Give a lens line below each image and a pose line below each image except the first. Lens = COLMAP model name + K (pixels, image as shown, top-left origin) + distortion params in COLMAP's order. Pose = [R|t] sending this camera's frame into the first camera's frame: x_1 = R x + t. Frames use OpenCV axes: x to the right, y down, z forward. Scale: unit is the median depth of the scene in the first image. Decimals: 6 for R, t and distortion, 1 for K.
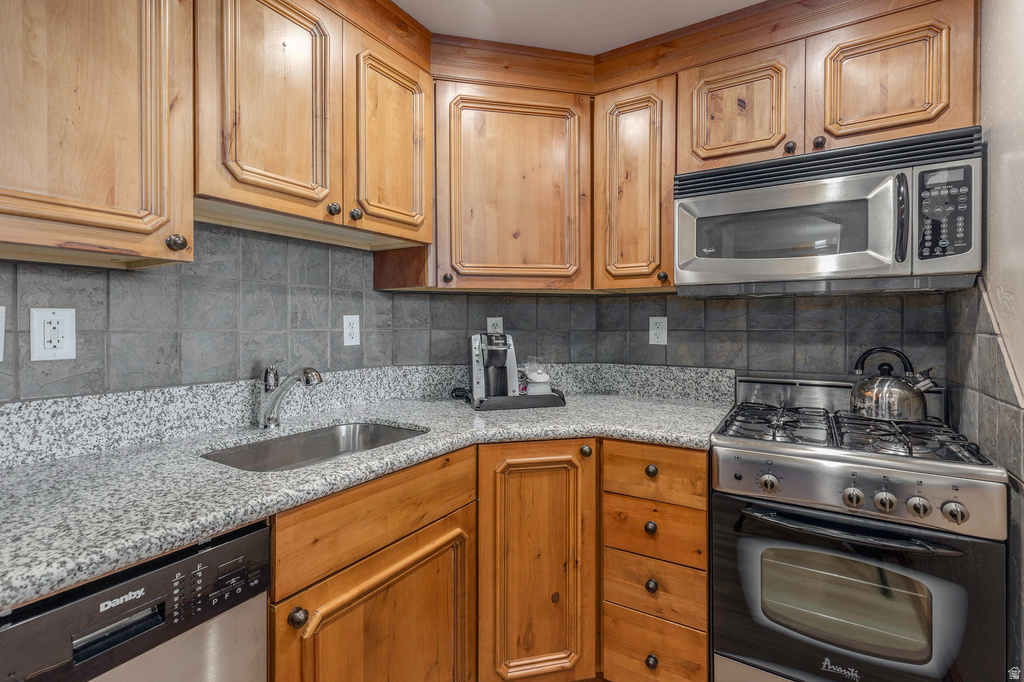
lens RADIAL K [[469.6, 0, 528.4], [0, 469.6, 331.0], [0, 0, 1]] dist [0.006420, -0.000074]
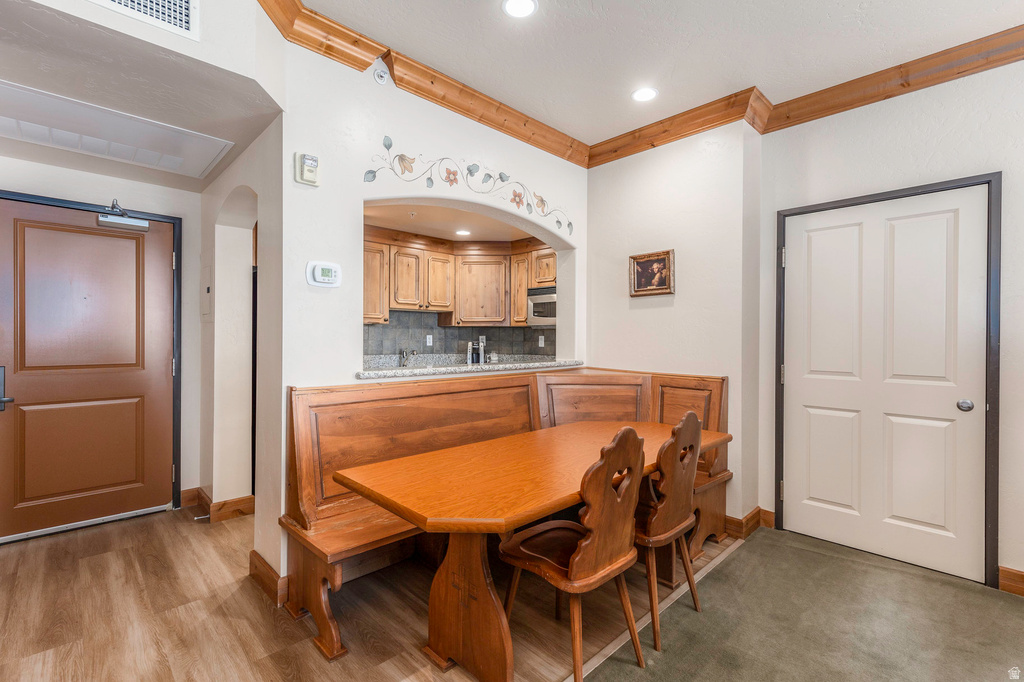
lens RADIAL K [[463.9, 0, 512.0], [0, 463.9, 341.0], [0, 0, 1]] dist [0.000046, -0.000123]
pose [[0.963685, 0.003788, -0.267015, 0.915341], [-0.006229, 0.999946, -0.008294, 0.023566], [0.266969, 0.009656, 0.963657, -1.690844]]
